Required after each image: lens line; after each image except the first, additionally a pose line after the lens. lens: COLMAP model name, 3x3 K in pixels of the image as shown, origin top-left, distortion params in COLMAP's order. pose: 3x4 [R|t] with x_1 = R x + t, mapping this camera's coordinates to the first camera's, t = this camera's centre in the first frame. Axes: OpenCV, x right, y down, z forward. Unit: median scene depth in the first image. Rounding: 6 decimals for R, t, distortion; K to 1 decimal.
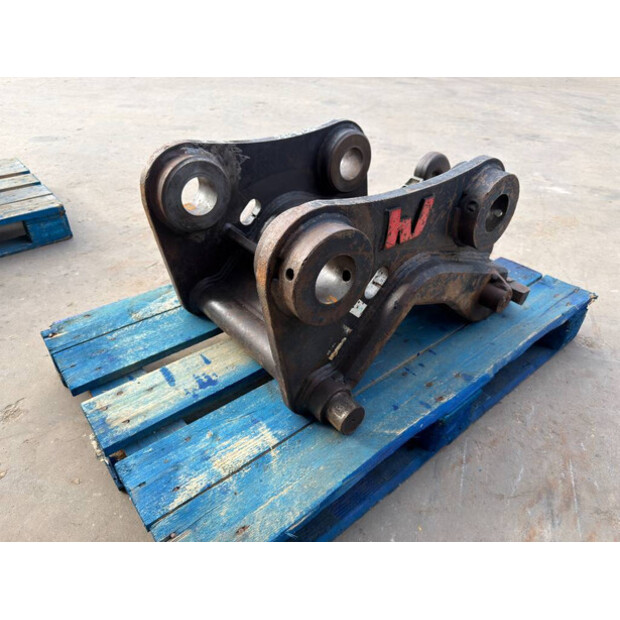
lens RADIAL K [[442.5, 0, 304.6], [0, 442.5, 307.8], [0, 0, 1]] dist [0.026742, -0.034035]
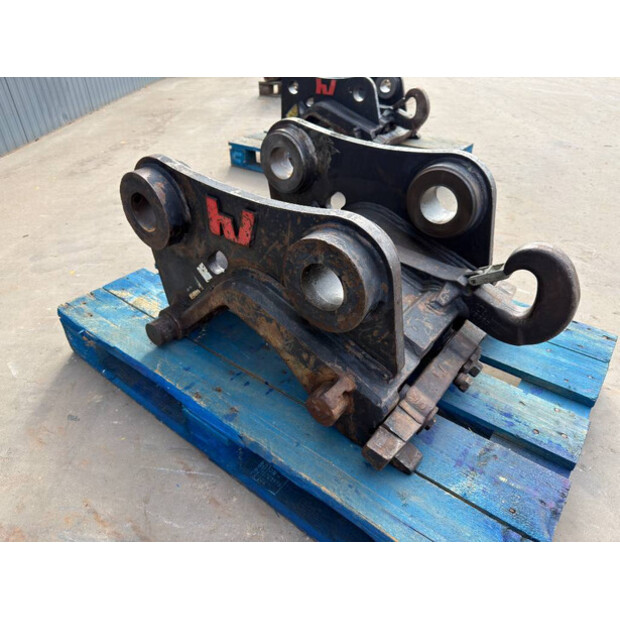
lens RADIAL K [[442.5, 0, 305.8], [0, 442.5, 307.2], [0, 0, 1]] dist [0.026742, -0.034035]
pose [[0.217600, 0.537048, -0.815003, 1.068512], [-0.545494, 0.759344, 0.354728, -0.442157], [0.809374, 0.367390, 0.458190, 0.652832]]
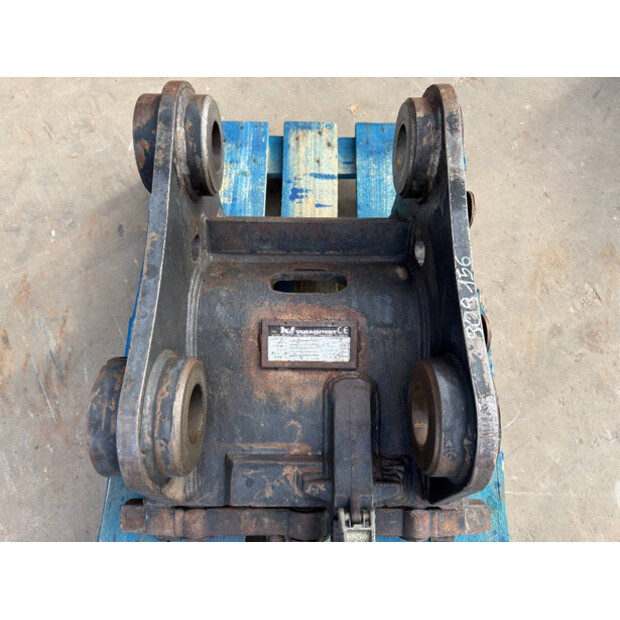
lens RADIAL K [[442.5, 0, 313.8], [0, 442.5, 310.5], [0, 0, 1]] dist [0.026742, -0.034035]
pose [[-0.634684, 0.718090, -0.285523, 0.322631], [-0.461814, -0.056208, 0.885194, -0.952677], [0.619600, 0.693677, 0.367299, 0.838014]]
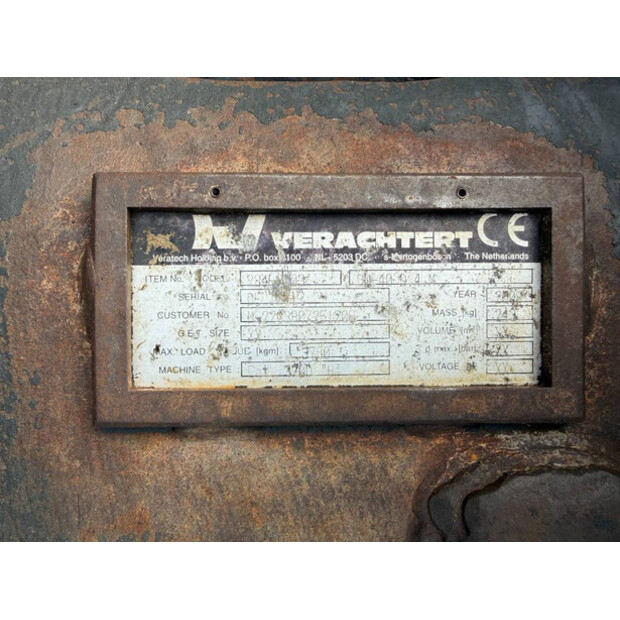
lens RADIAL K [[442.5, 0, 271.3], [0, 442.5, 321.7], [0, 0, 1]] dist [0.026742, -0.034035]
pose [[-0.618238, 0.730083, -0.291136, 0.207742], [-0.467274, -0.043560, 0.883039, -0.361944], [0.632010, 0.681969, 0.368079, 1.105185]]
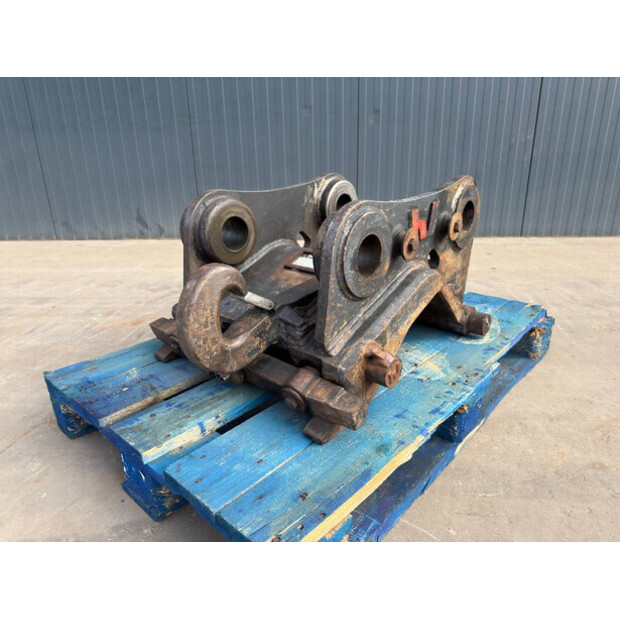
lens RADIAL K [[442.5, 0, 307.4], [0, 442.5, 309.4], [0, 0, 1]] dist [0.026742, -0.034035]
pose [[-0.986026, 0.070071, -0.151141, 0.361859], [-0.084022, 0.574230, 0.814371, -1.144199], [0.143854, 0.815690, -0.560318, 1.956376]]
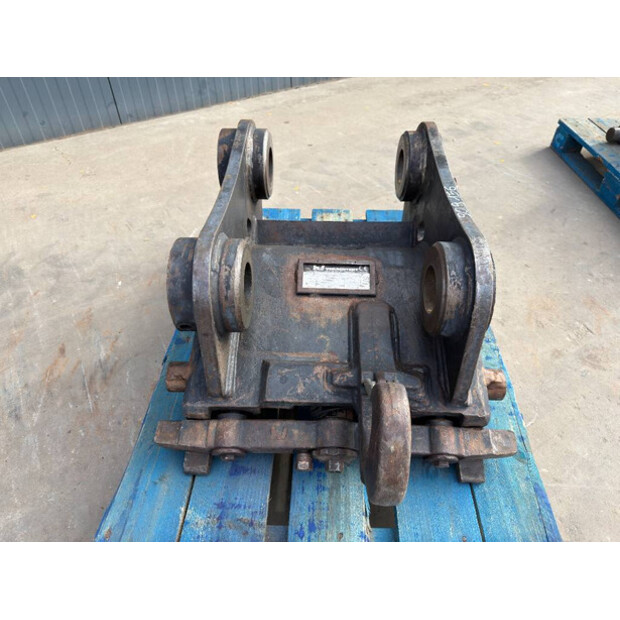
lens RADIAL K [[442.5, 0, 312.6], [0, 442.5, 310.3], [0, 0, 1]] dist [0.026742, -0.034035]
pose [[-0.653861, 0.502286, -0.565840, 0.779833], [-0.440839, 0.354893, 0.824447, -1.006302], [0.614921, 0.788518, -0.010623, 1.211829]]
